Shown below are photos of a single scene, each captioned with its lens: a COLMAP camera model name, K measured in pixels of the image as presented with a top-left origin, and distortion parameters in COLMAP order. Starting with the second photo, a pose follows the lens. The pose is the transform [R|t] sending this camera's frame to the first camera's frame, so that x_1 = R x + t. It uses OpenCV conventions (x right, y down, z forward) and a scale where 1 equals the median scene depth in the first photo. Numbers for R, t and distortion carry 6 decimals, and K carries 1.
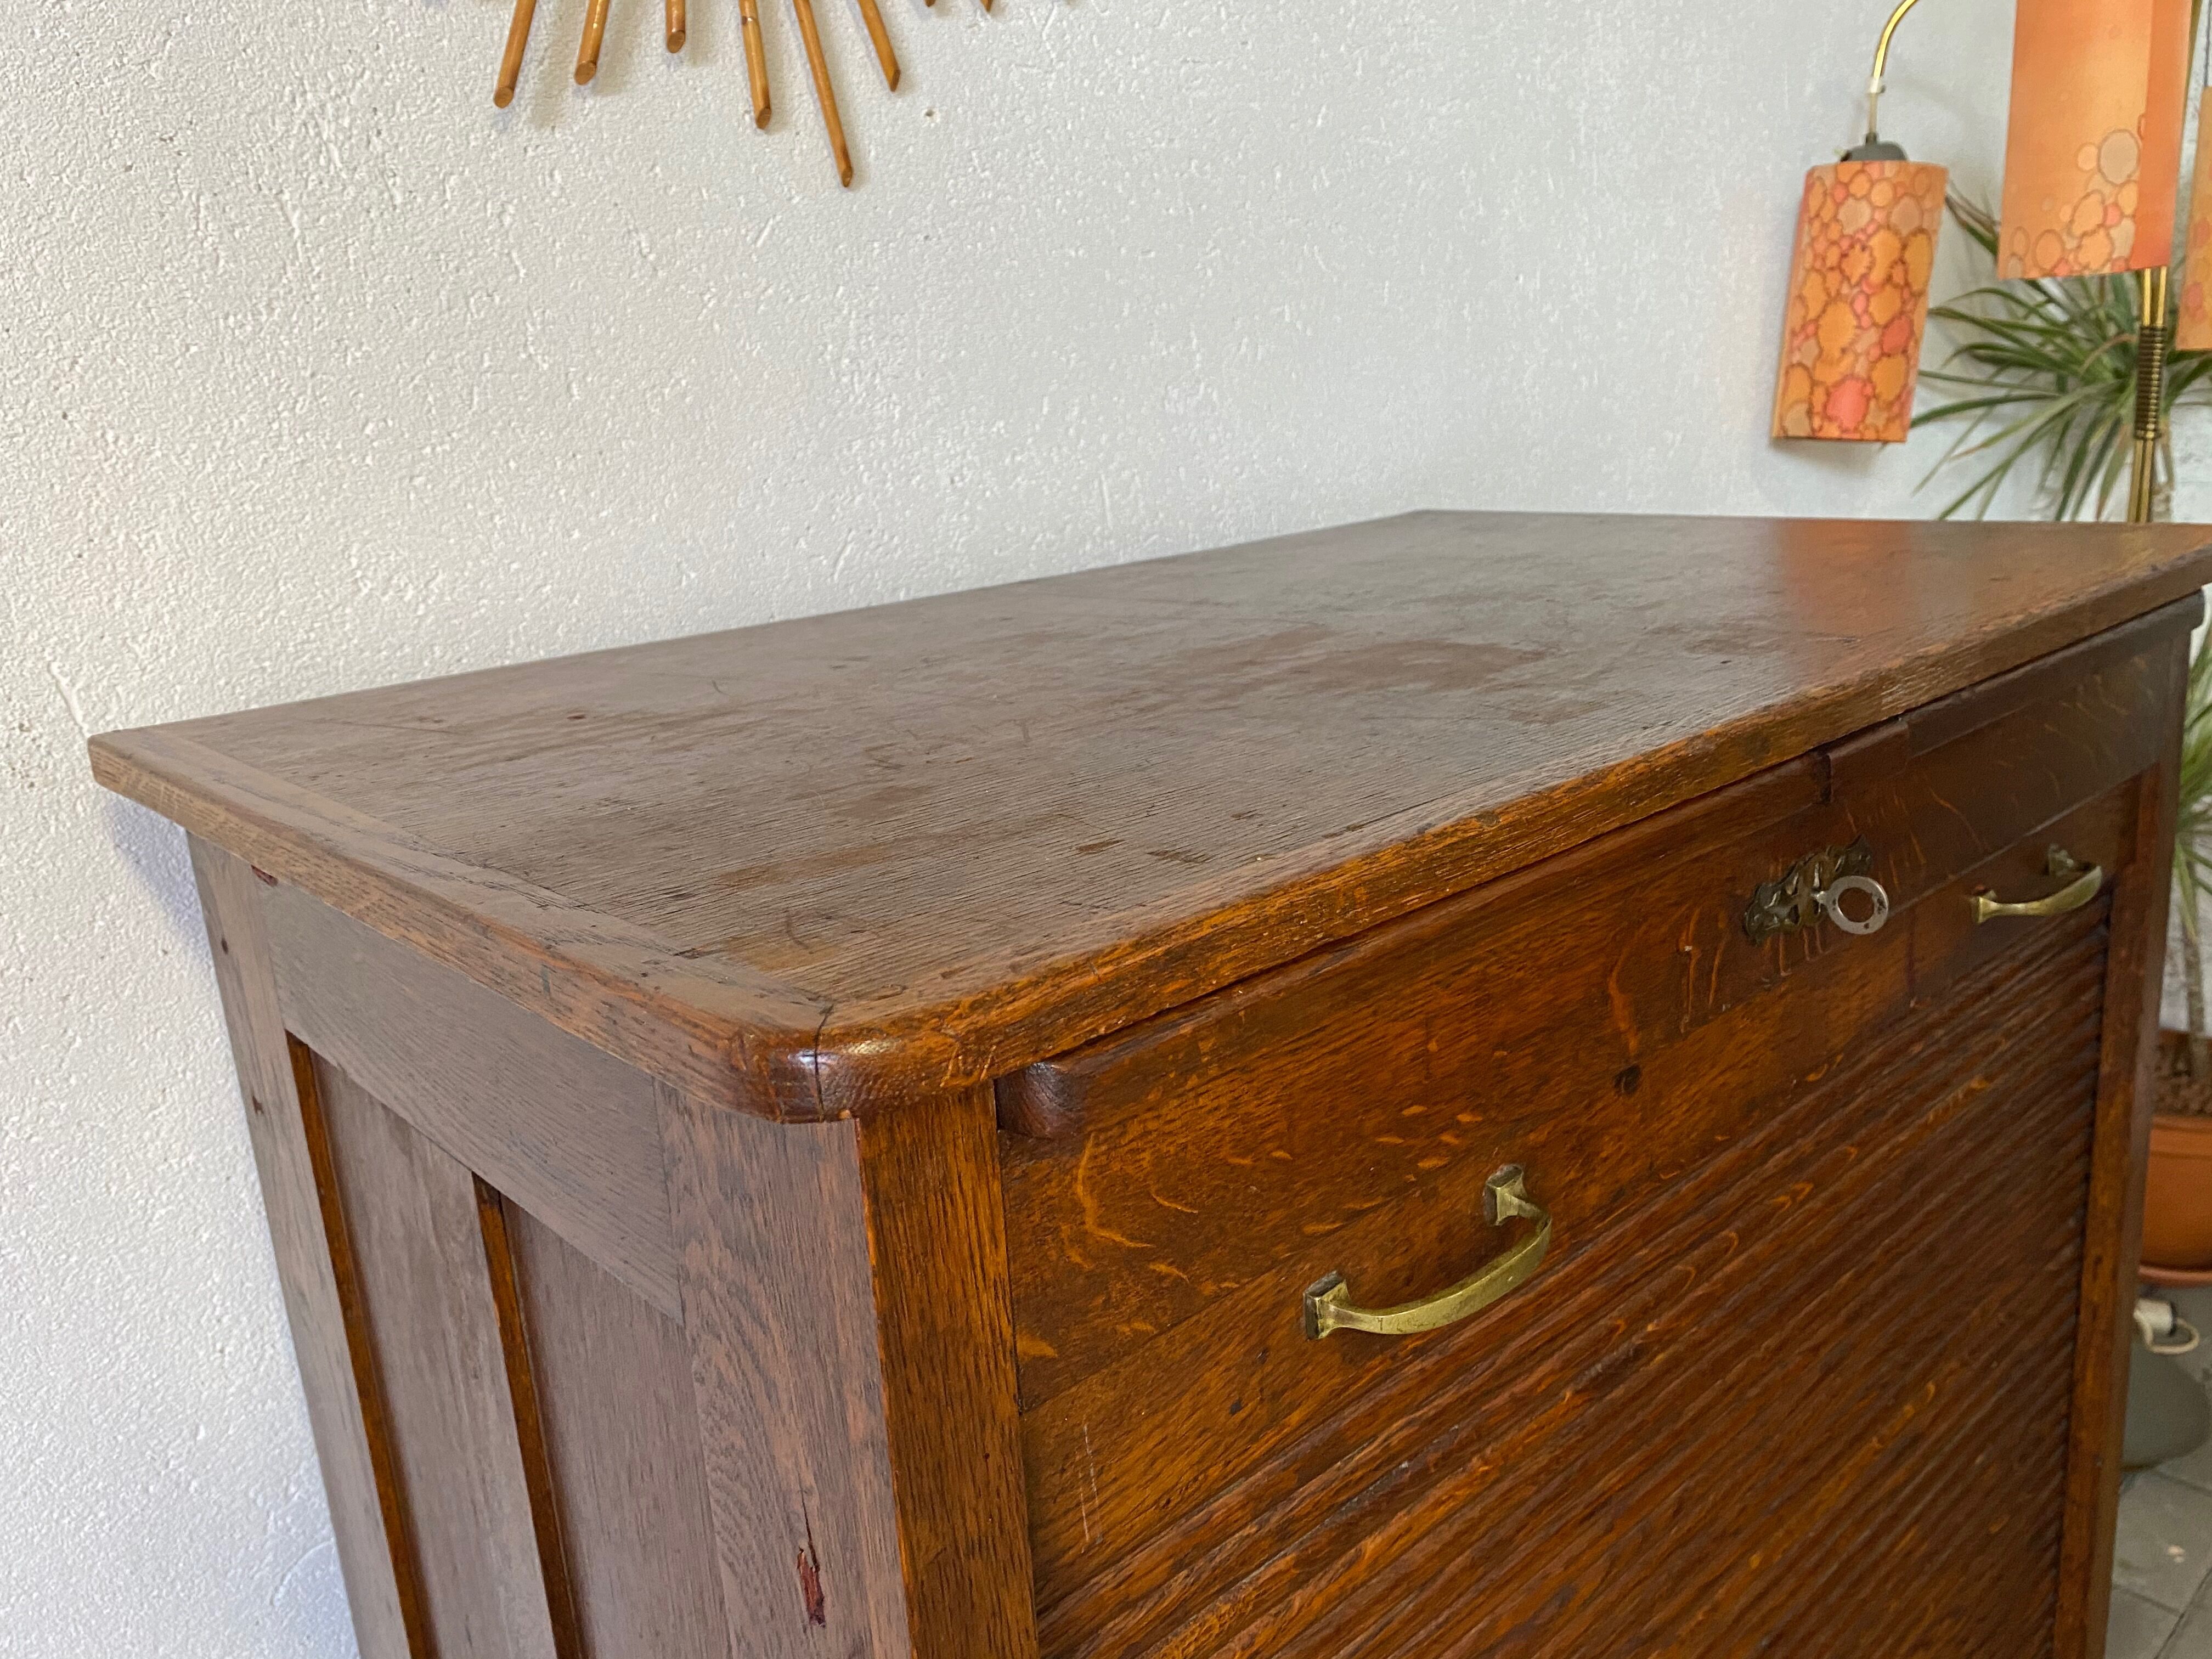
lens RADIAL K [[1702.8, 0, 1106.2], [0, 1702.8, 813.3], [0, 0, 1]] dist [0.025841, -0.023668]
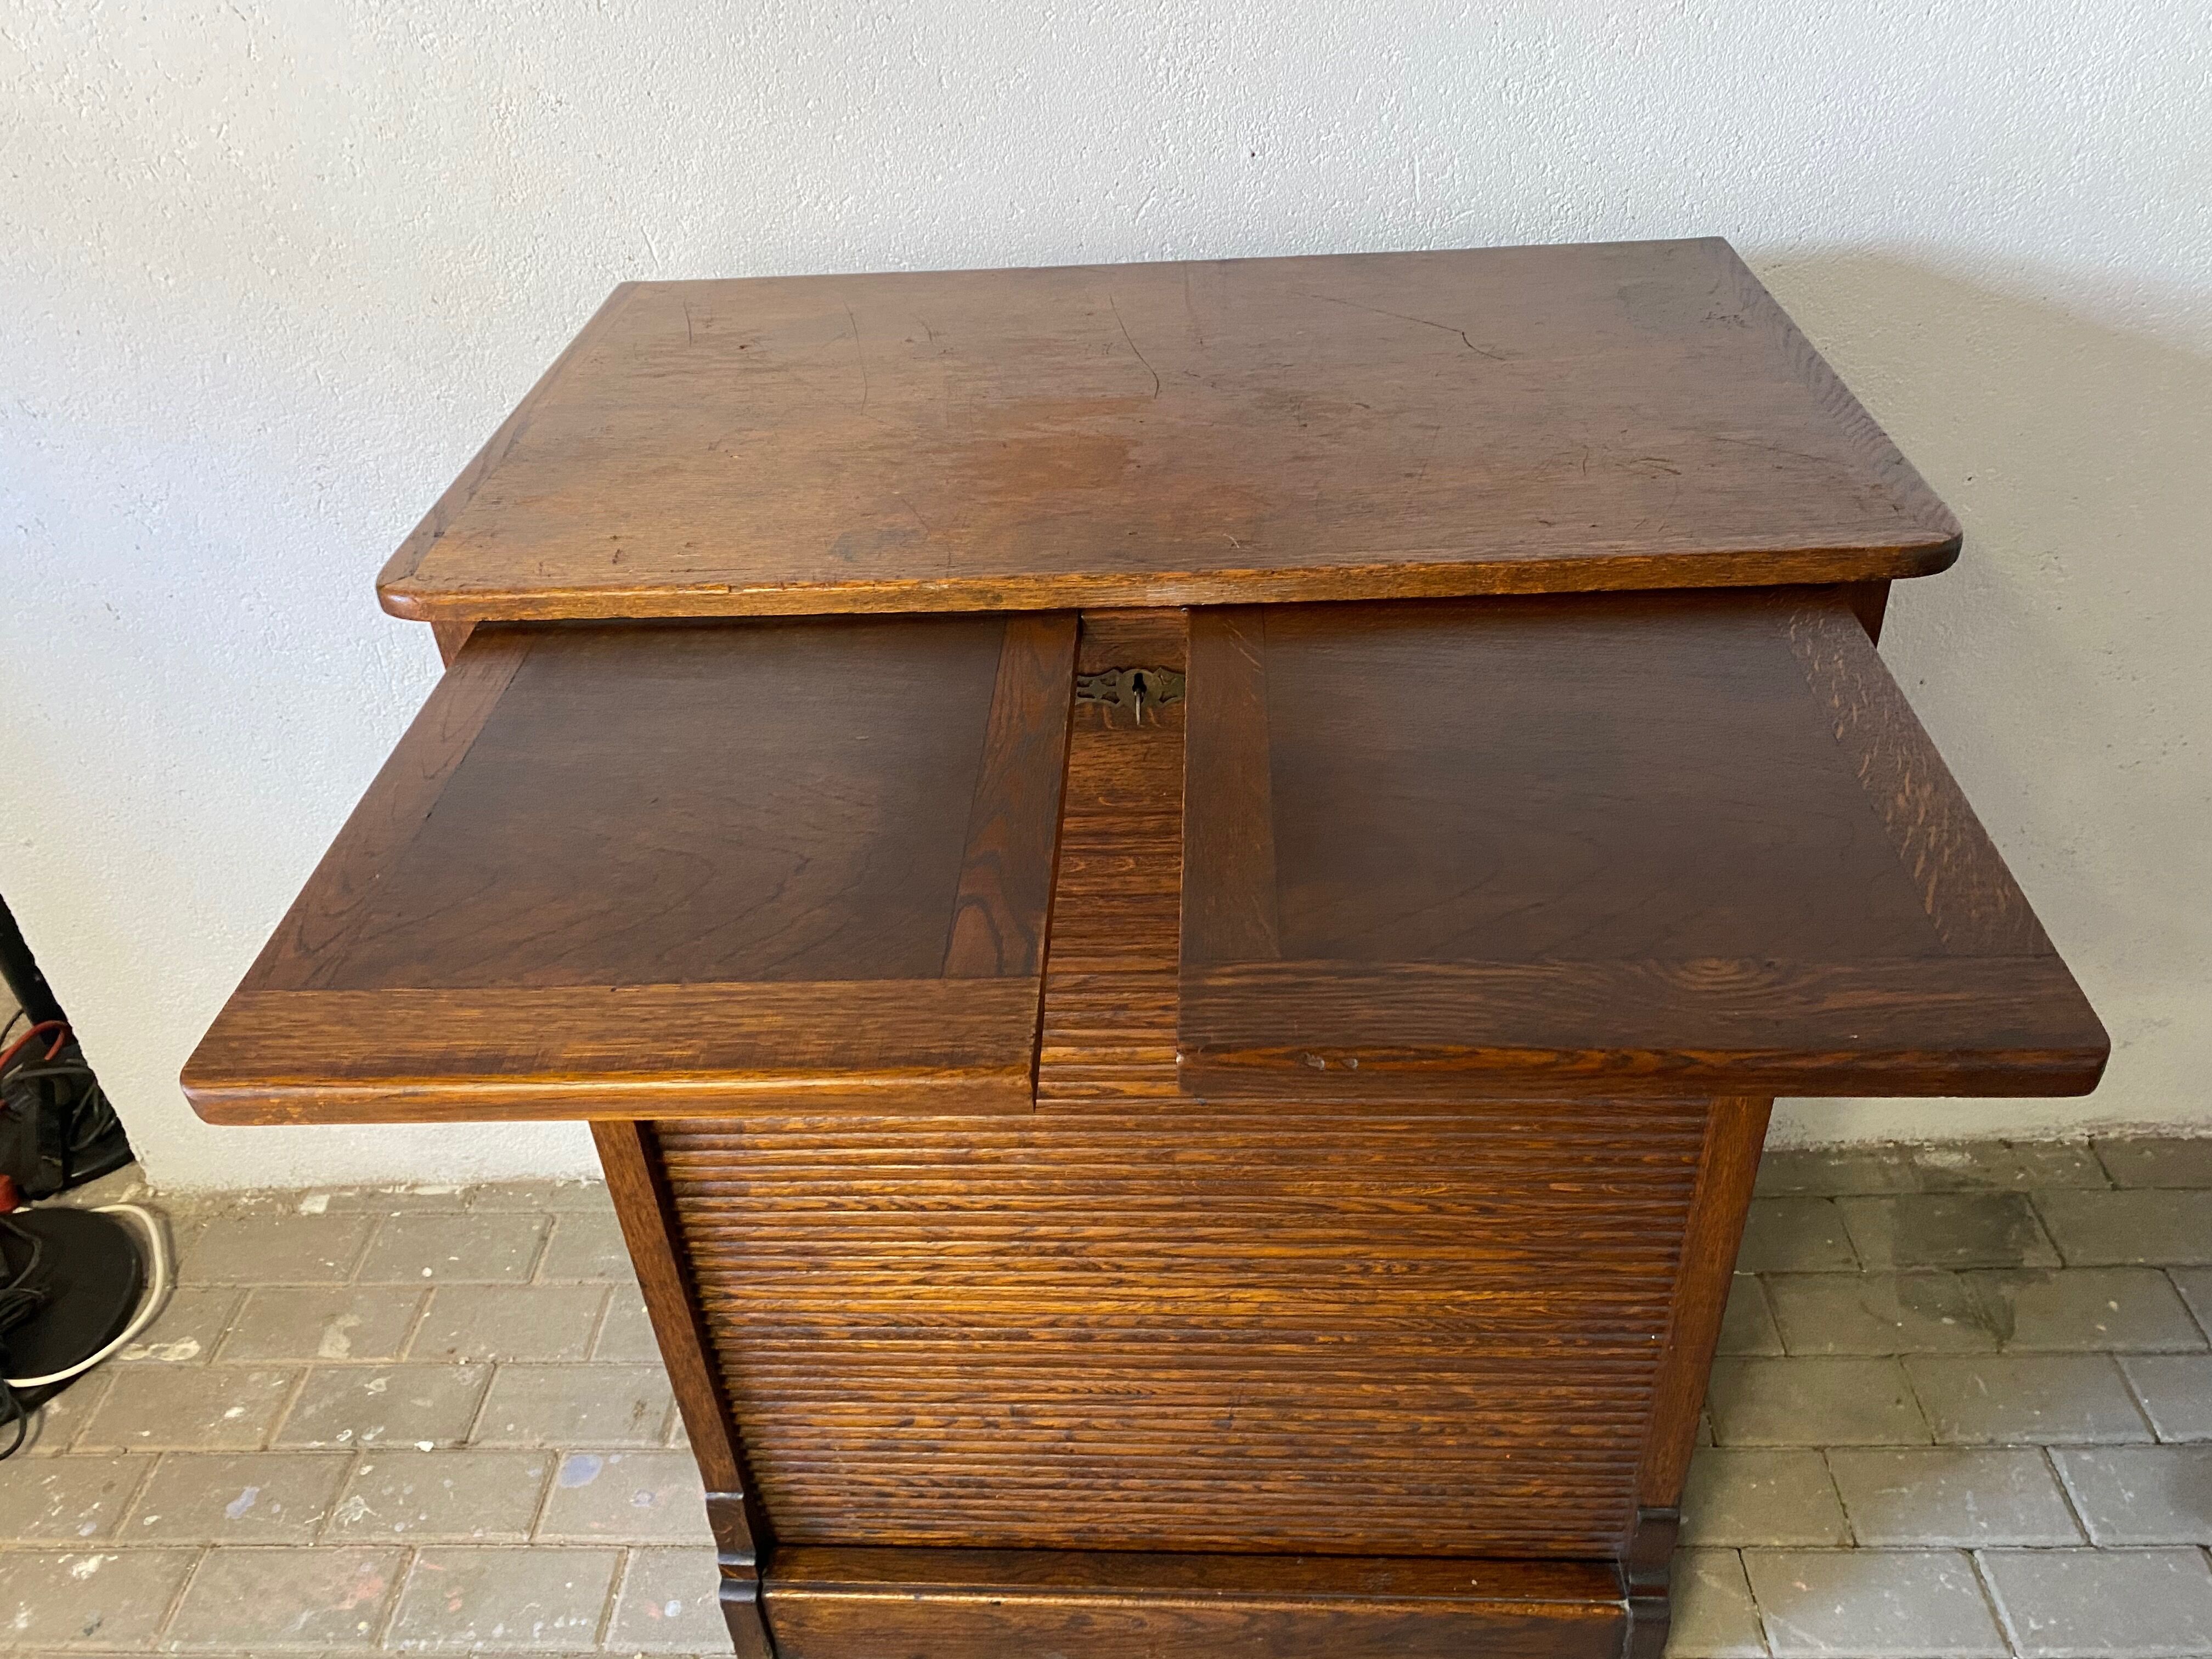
lens RADIAL K [[1702.8, 0, 1084.7], [0, 1702.8, 804.6], [0, 0, 1]] dist [0.025841, -0.023668]
pose [[0.706717, 0.424718, -0.565832, 1.311542], [-0.169409, 0.878087, 0.447509, -0.554836], [0.686915, -0.220405, 0.692510, -0.151472]]
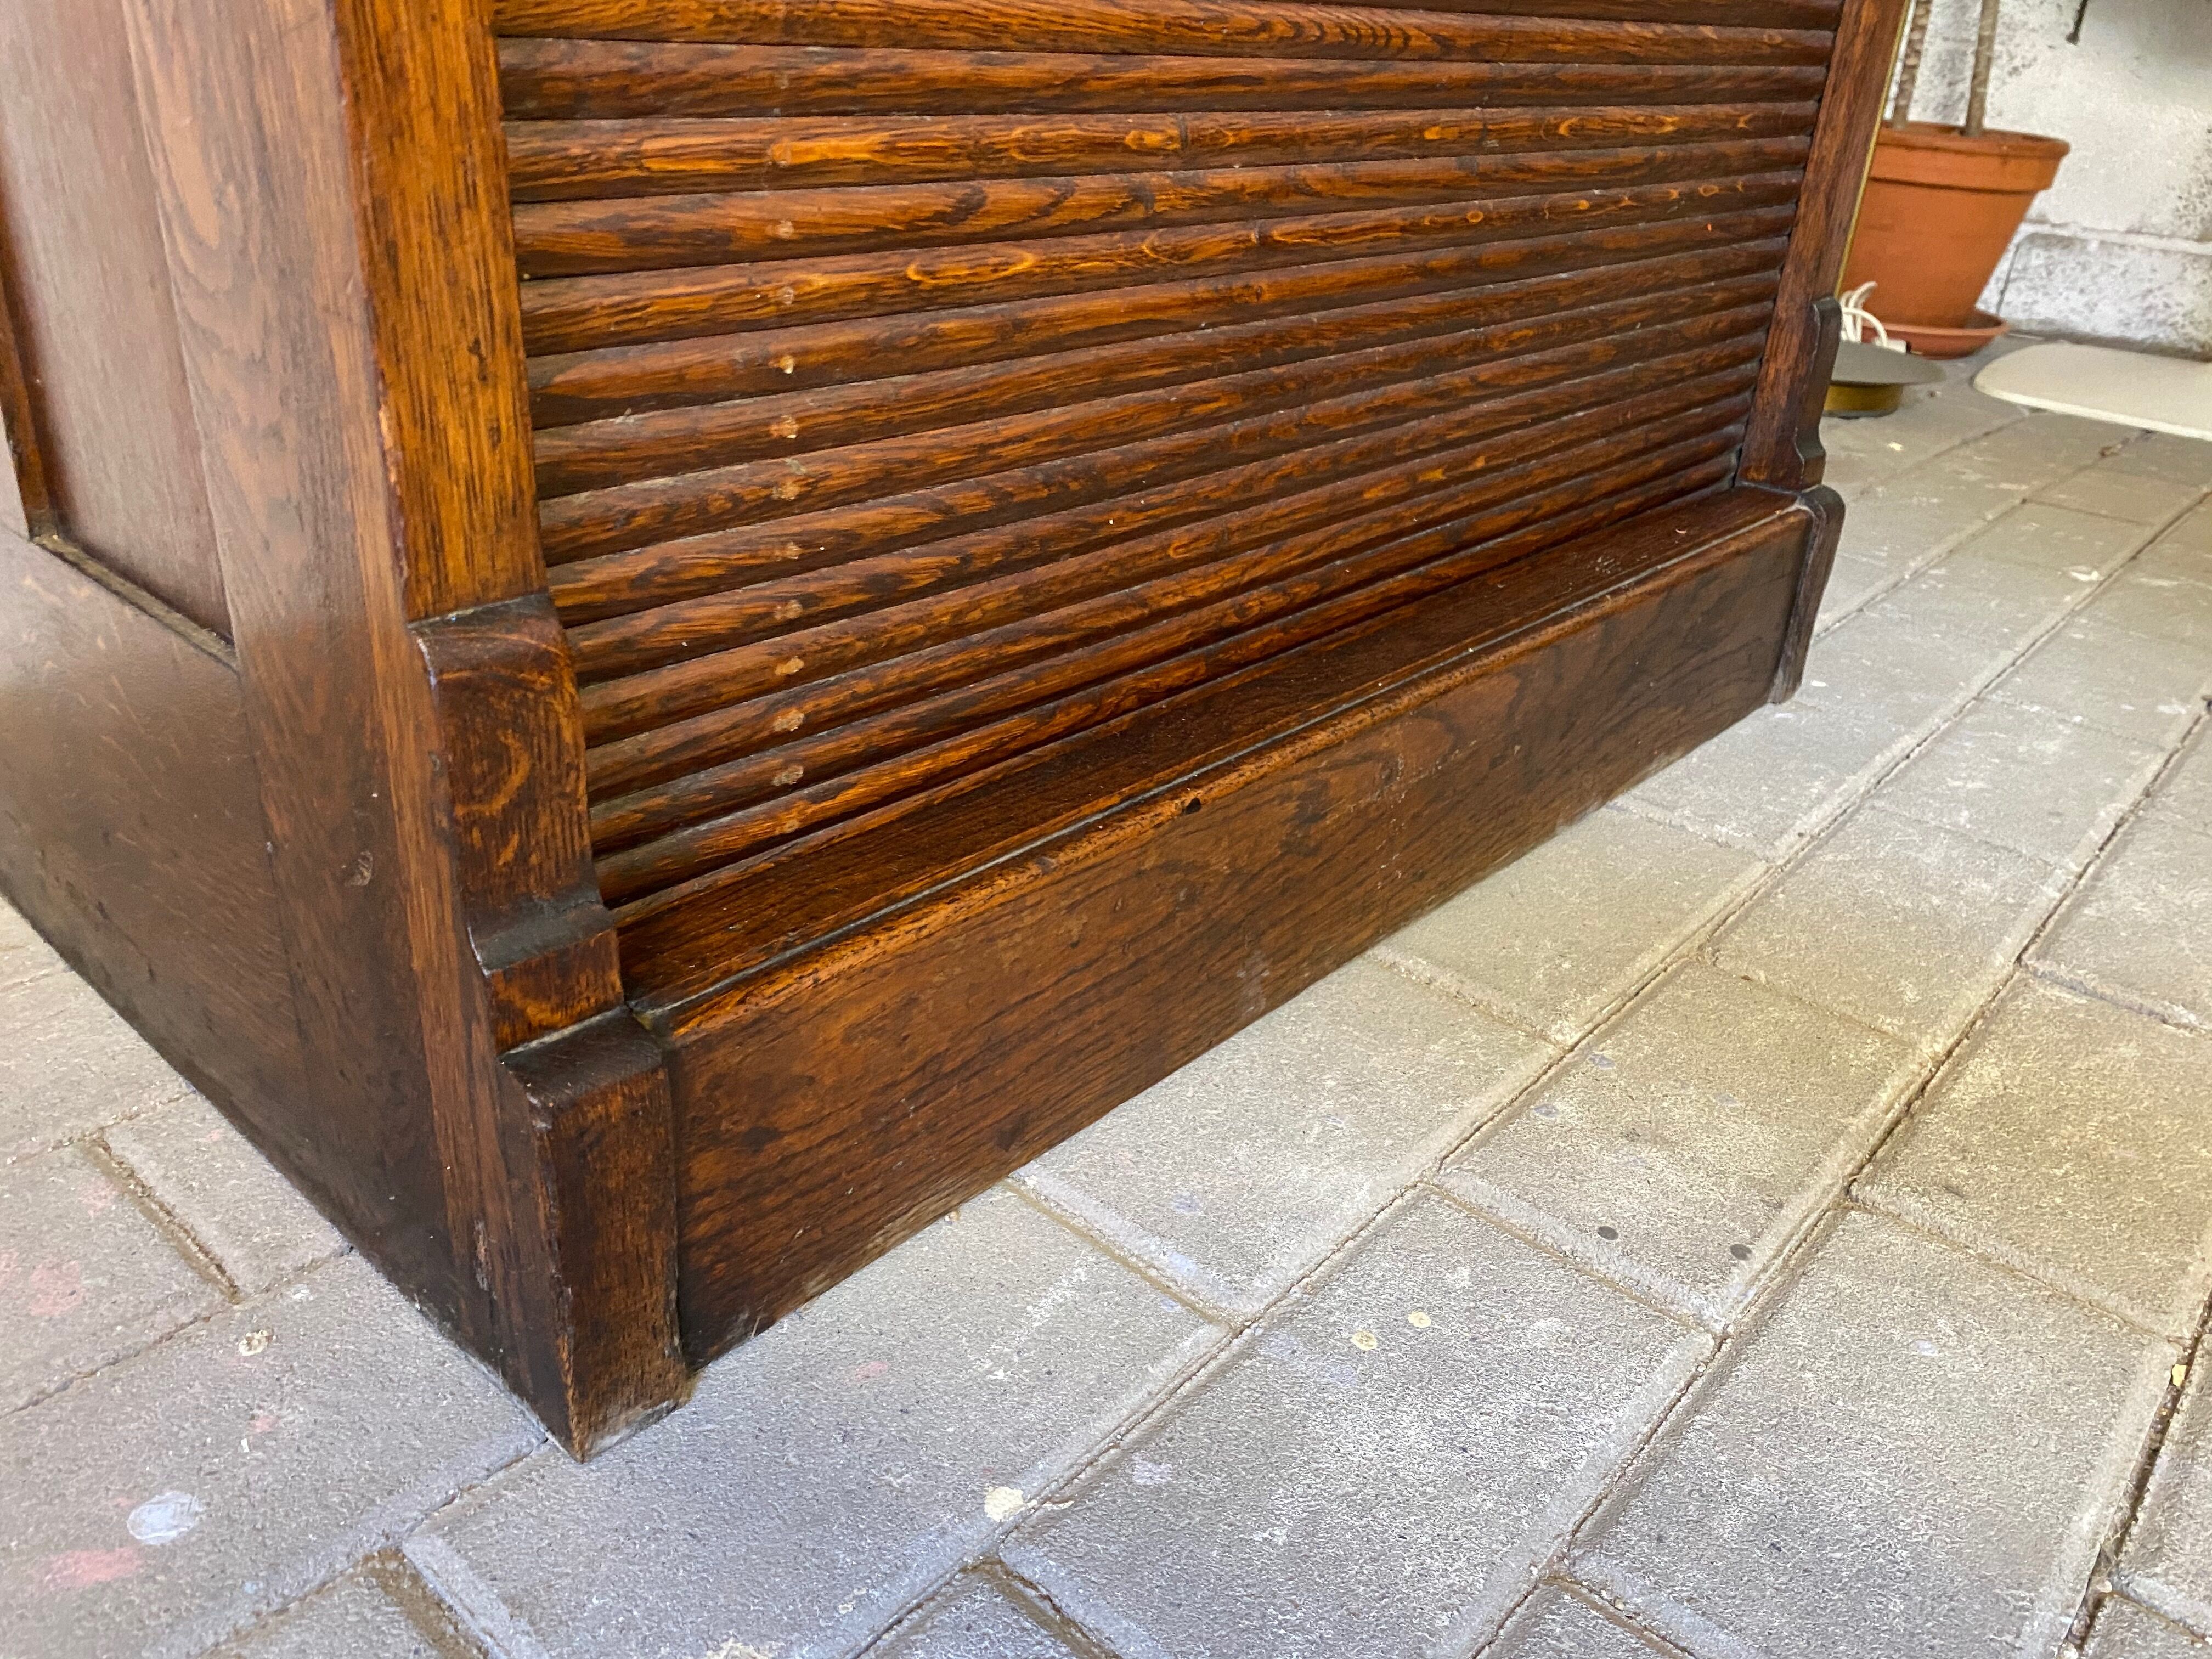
lens RADIAL K [[1702.8, 0, 1100.2], [0, 1702.8, 803.4], [0, 0, 1]] dist [0.025841, -0.023668]
pose [[0.985299, 0.068507, 0.156503, 0.155268], [-0.096984, 0.978451, 0.182283, 1.353221], [-0.140643, -0.194782, 0.970711, 0.300618]]
